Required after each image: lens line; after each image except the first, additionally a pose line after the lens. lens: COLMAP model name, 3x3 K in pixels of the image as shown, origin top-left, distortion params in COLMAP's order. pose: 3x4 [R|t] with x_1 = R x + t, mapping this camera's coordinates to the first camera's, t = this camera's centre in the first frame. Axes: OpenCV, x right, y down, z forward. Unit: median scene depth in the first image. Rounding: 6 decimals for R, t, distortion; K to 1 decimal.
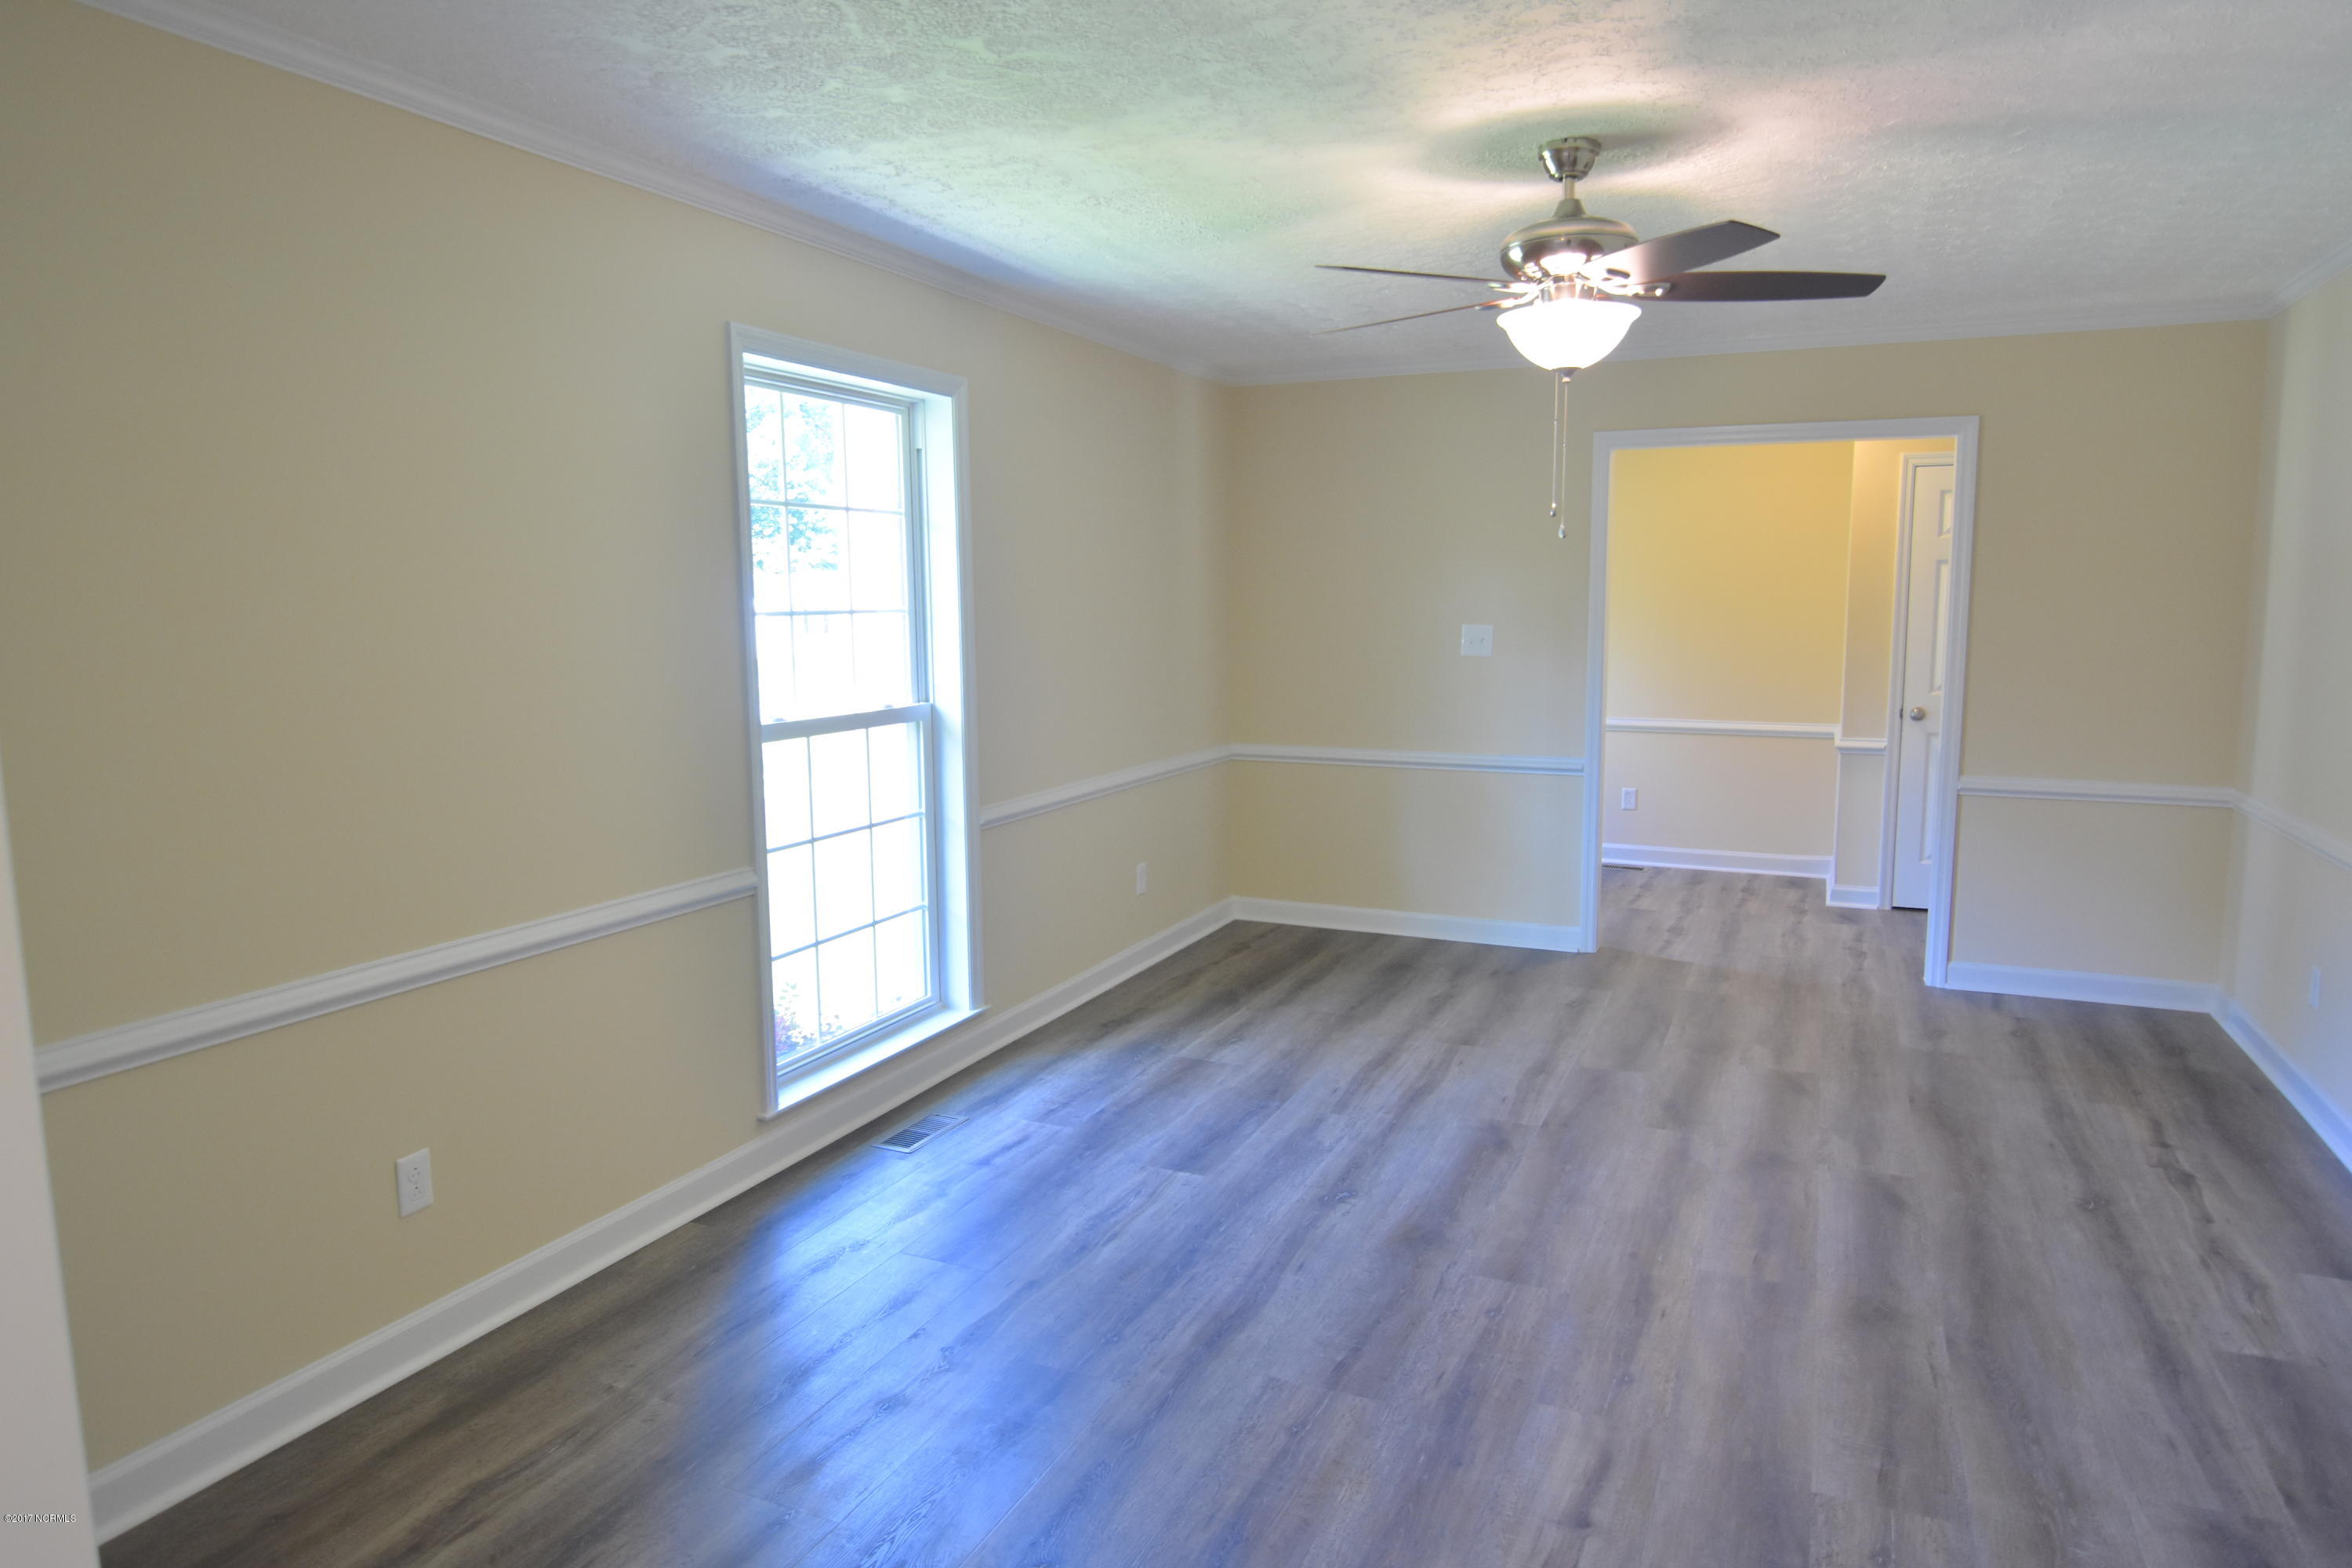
lens RADIAL K [[1427.5, 0, 1176.0], [0, 1427.5, 784.0], [0, 0, 1]] dist [-0.001667, -0.016645]
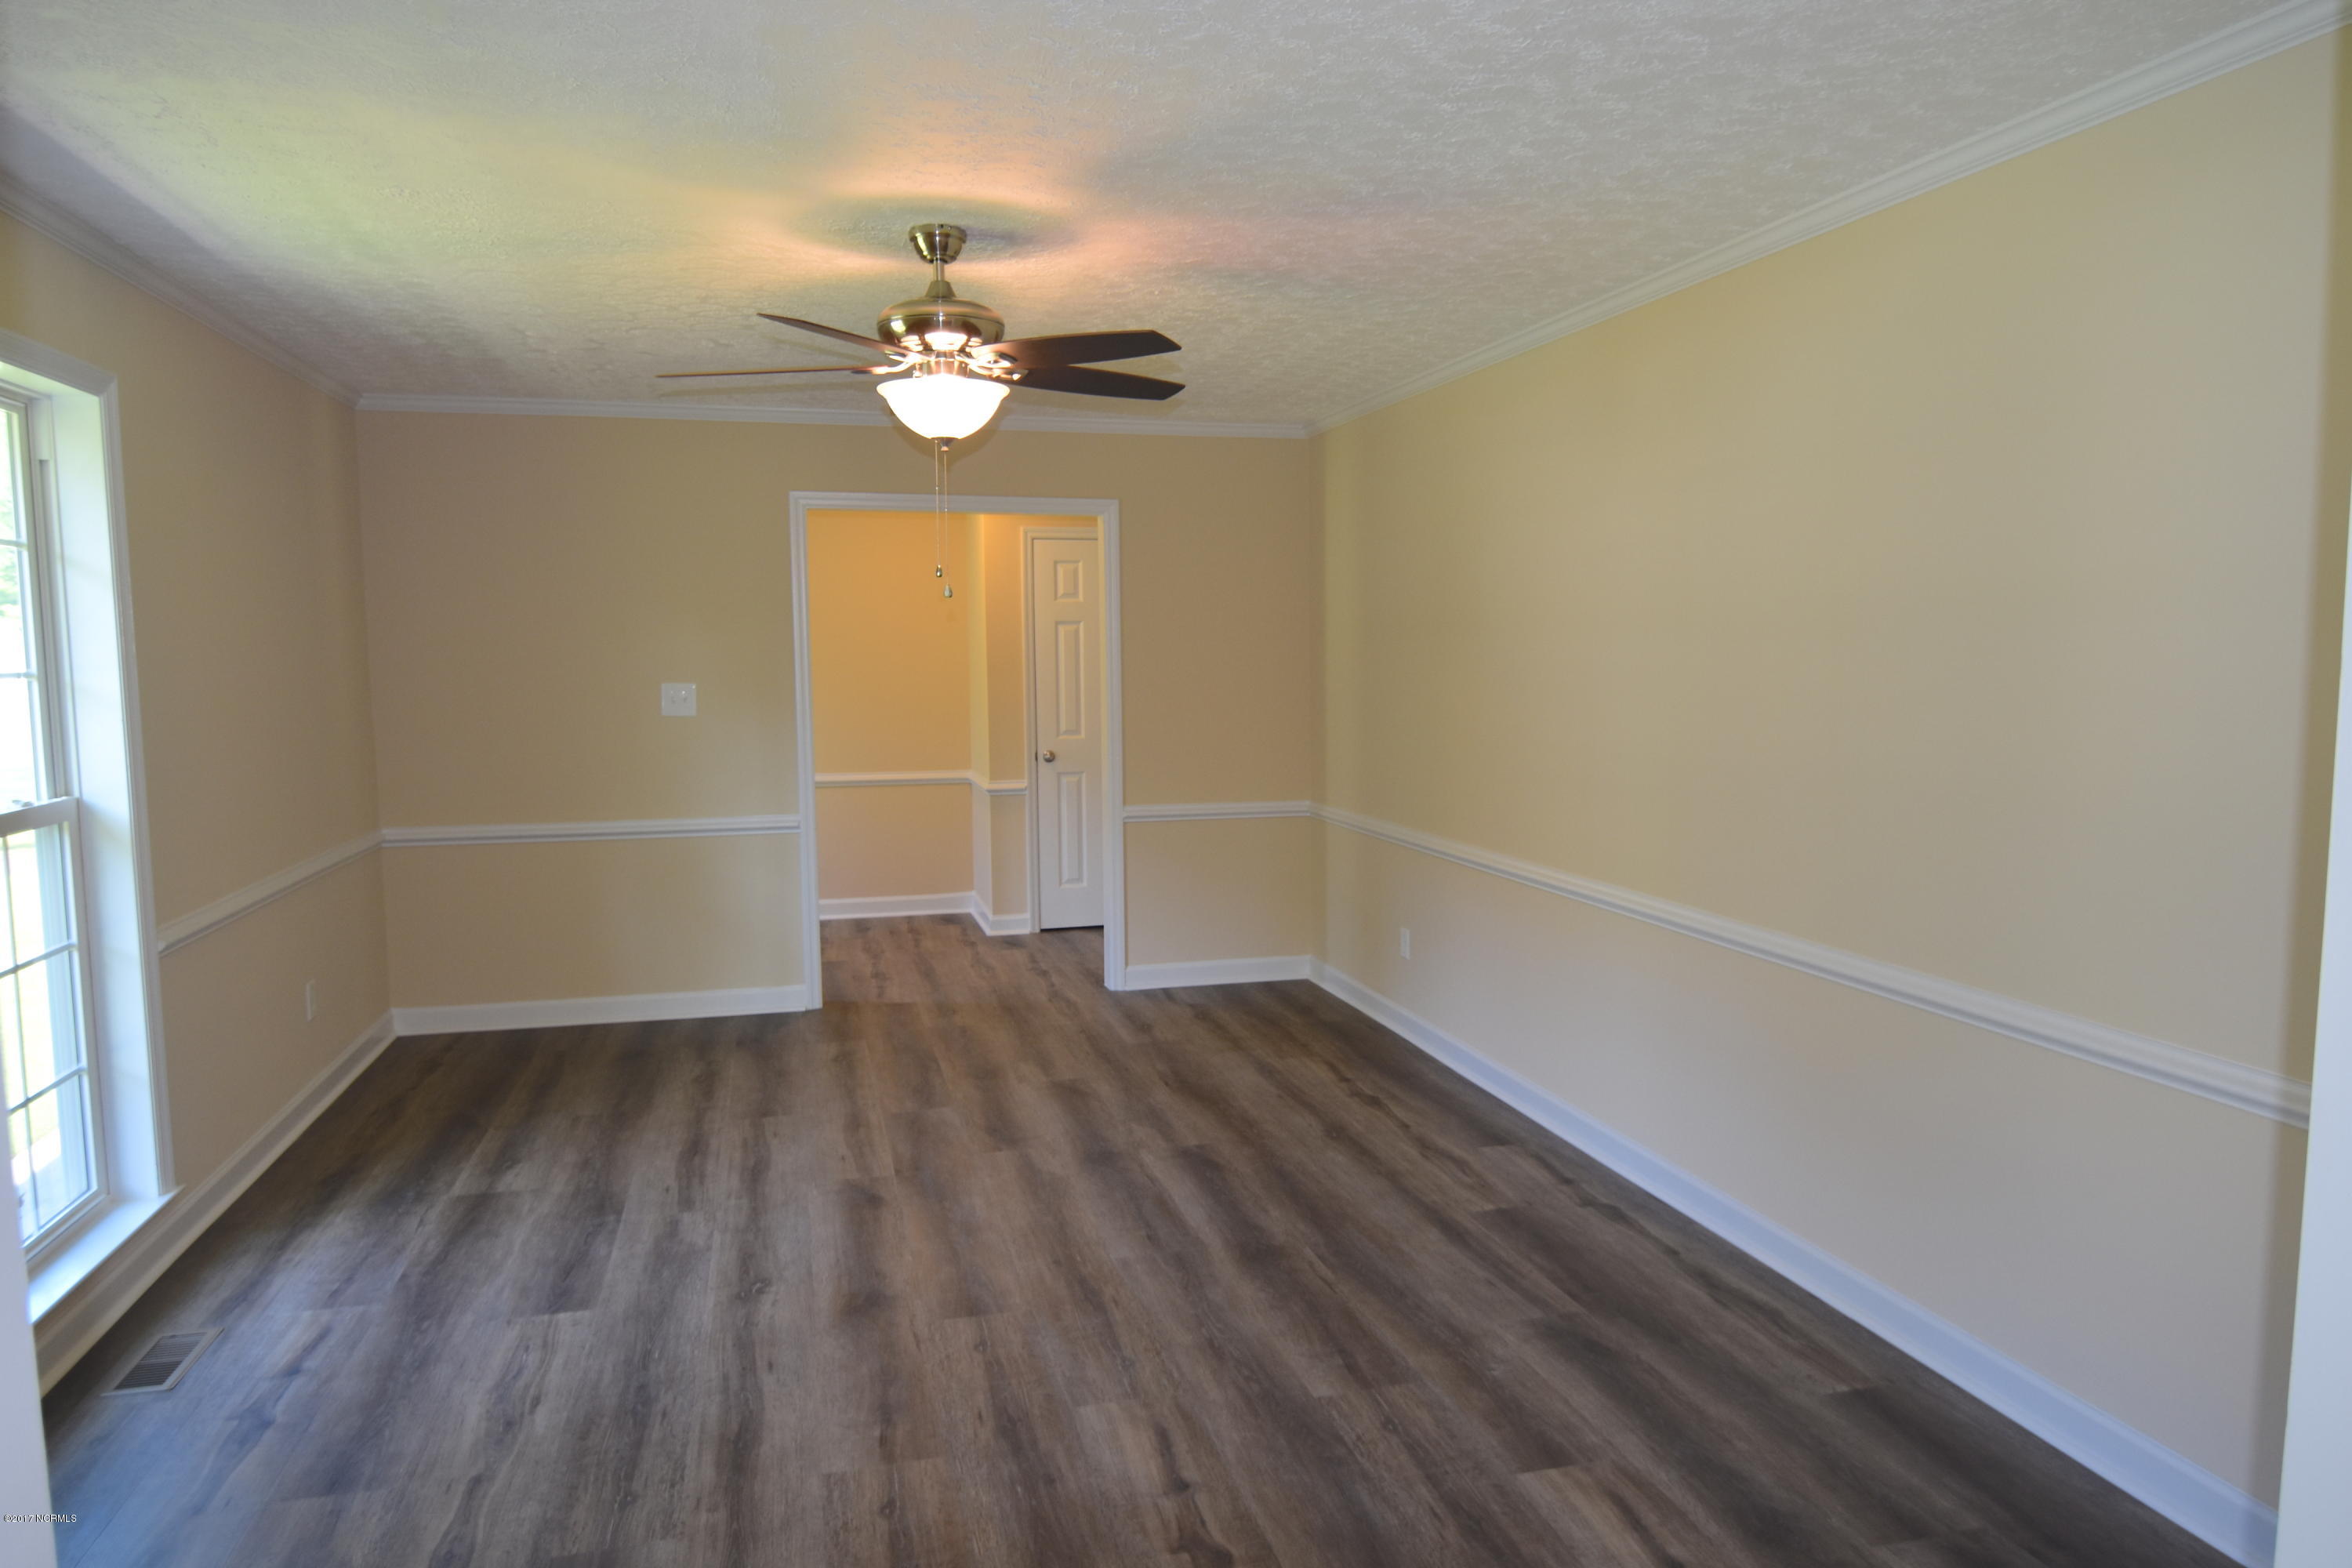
lens RADIAL K [[1472.2, 0, 1181.8], [0, 1472.2, 783.4], [0, 0, 1]] dist [0.002048, -0.019532]
pose [[0.777810, -0.057122, 0.625898, -0.247148], [0.084173, 0.996357, -0.013670, -0.005470], [-0.622837, 0.063316, 0.779785, 0.046811]]
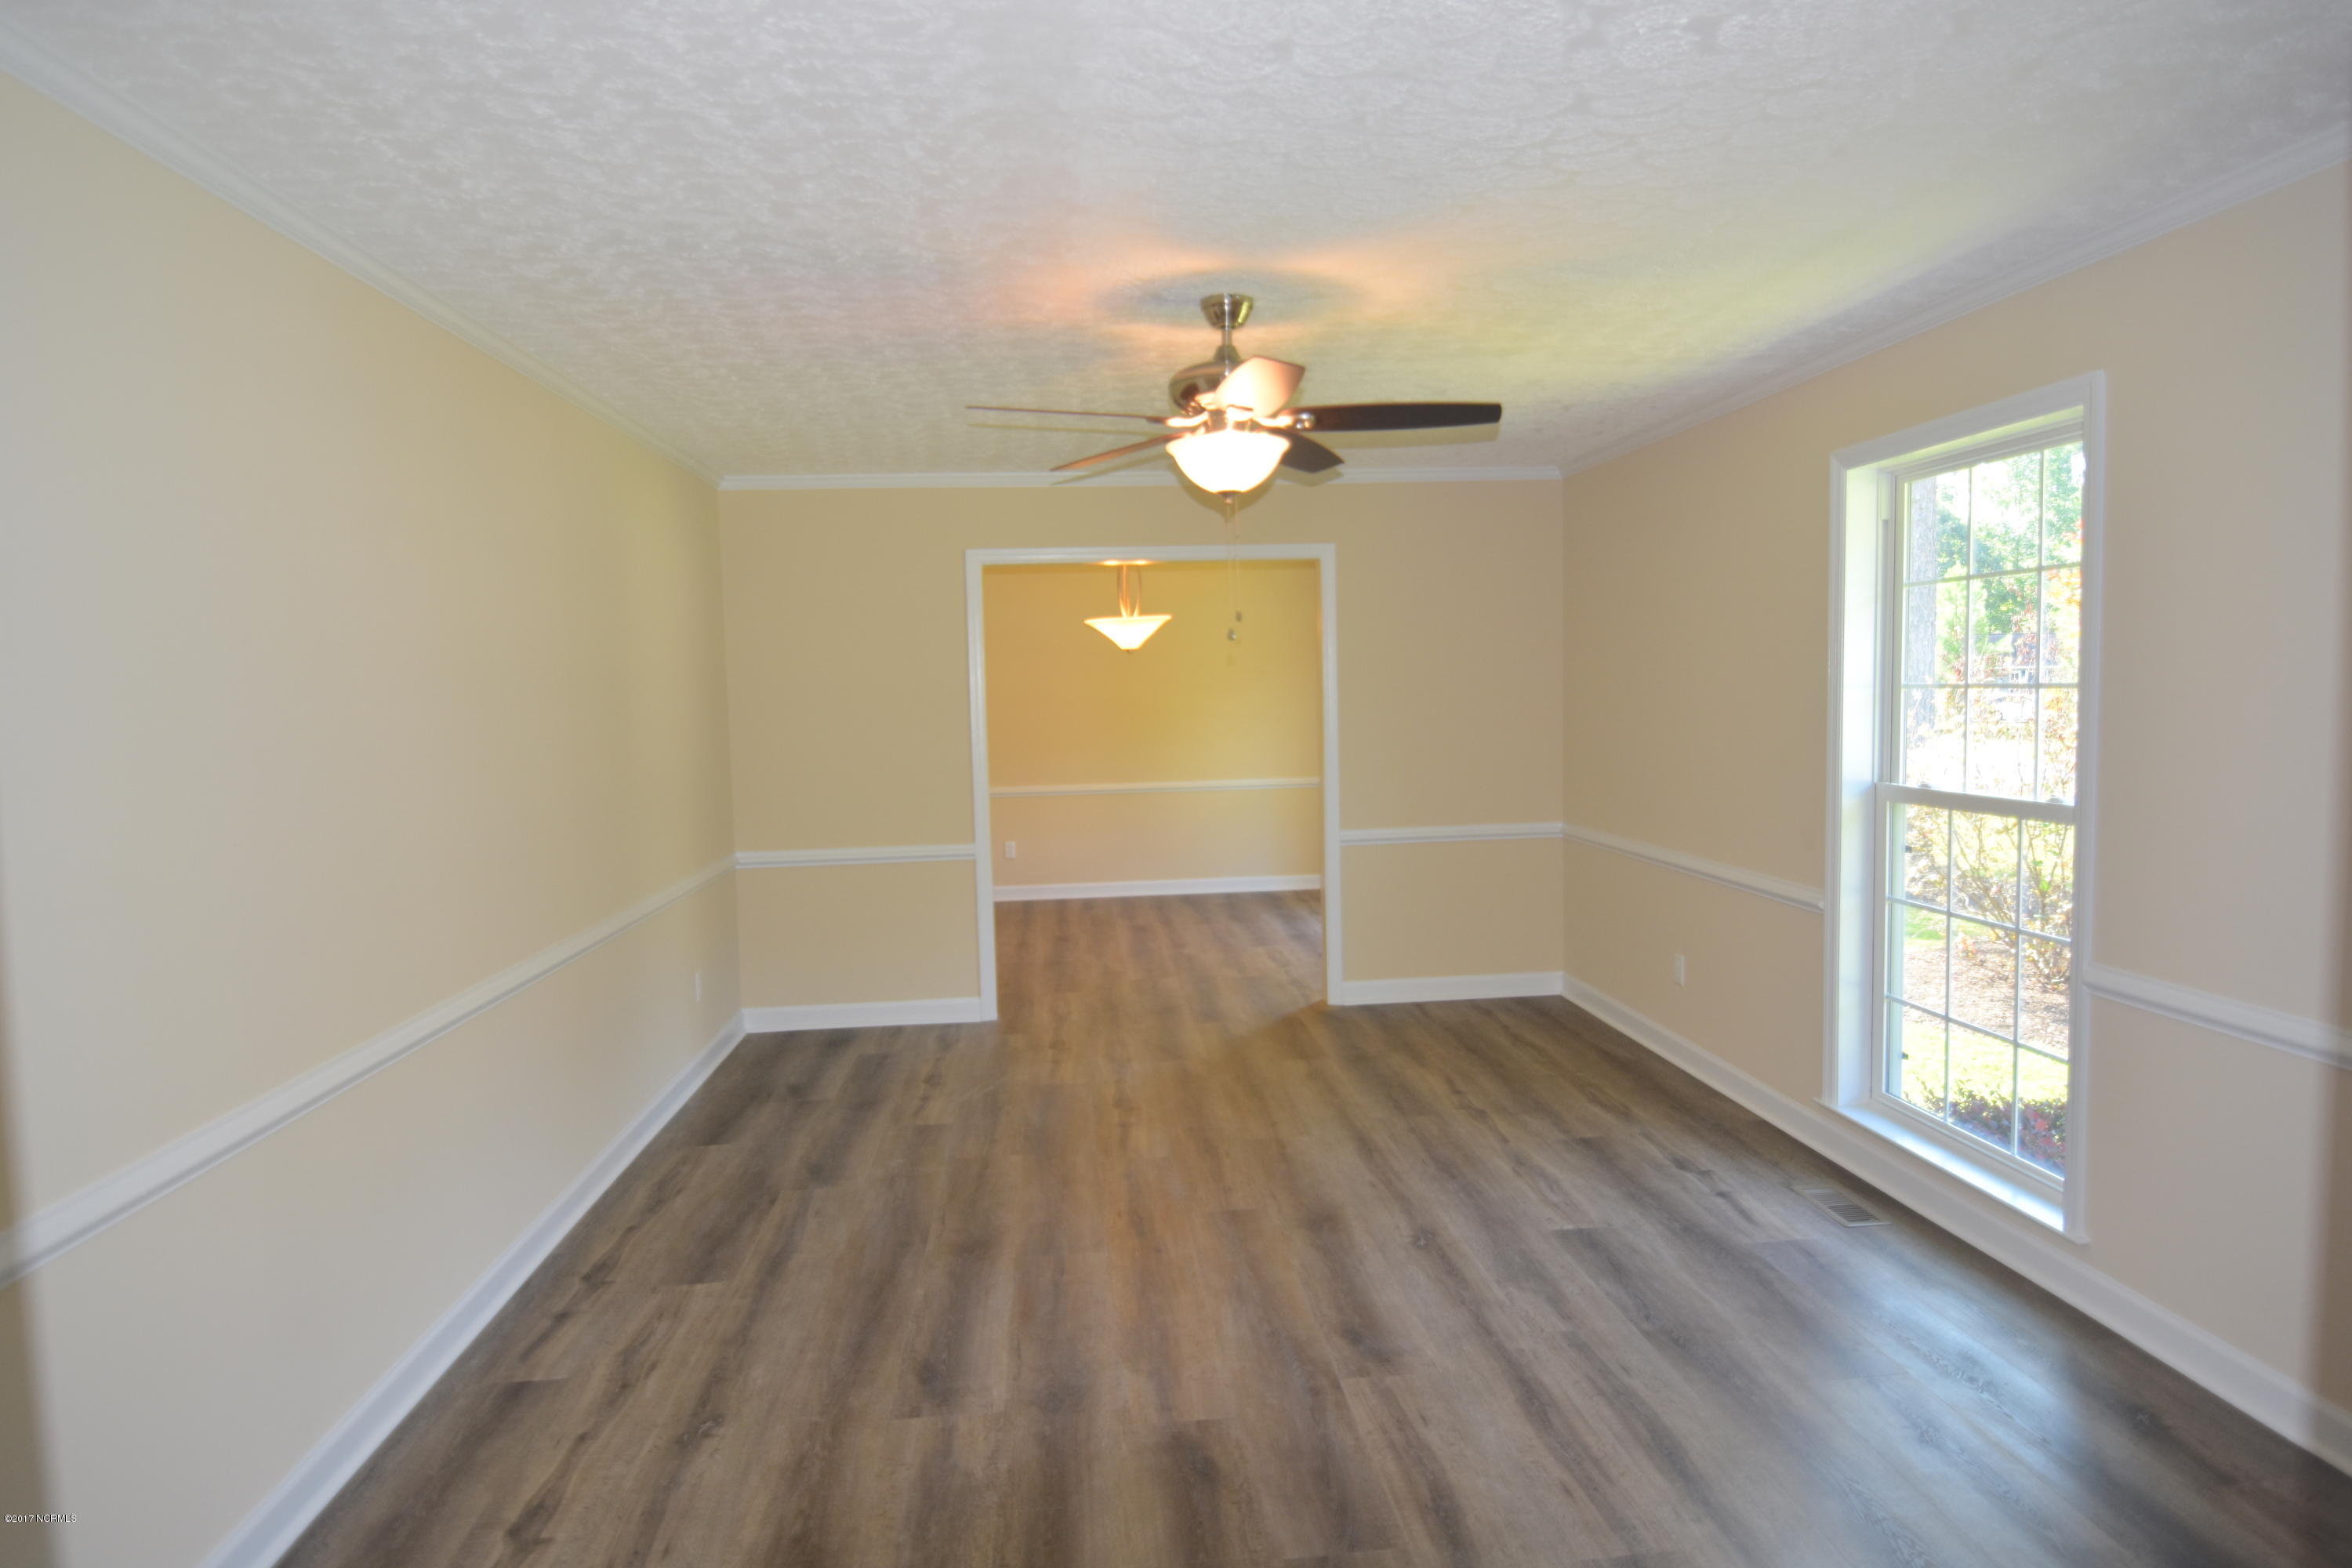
lens RADIAL K [[1427.5, 0, 1176.0], [0, 1427.5, 784.0], [0, 0, 1]] dist [-0.001667, -0.016645]
pose [[-0.873422, 0.061457, -0.483071, 0.753066], [-0.034187, 0.981818, 0.186721, -0.235836], [0.485763, 0.179601, -0.855440, 1.717508]]
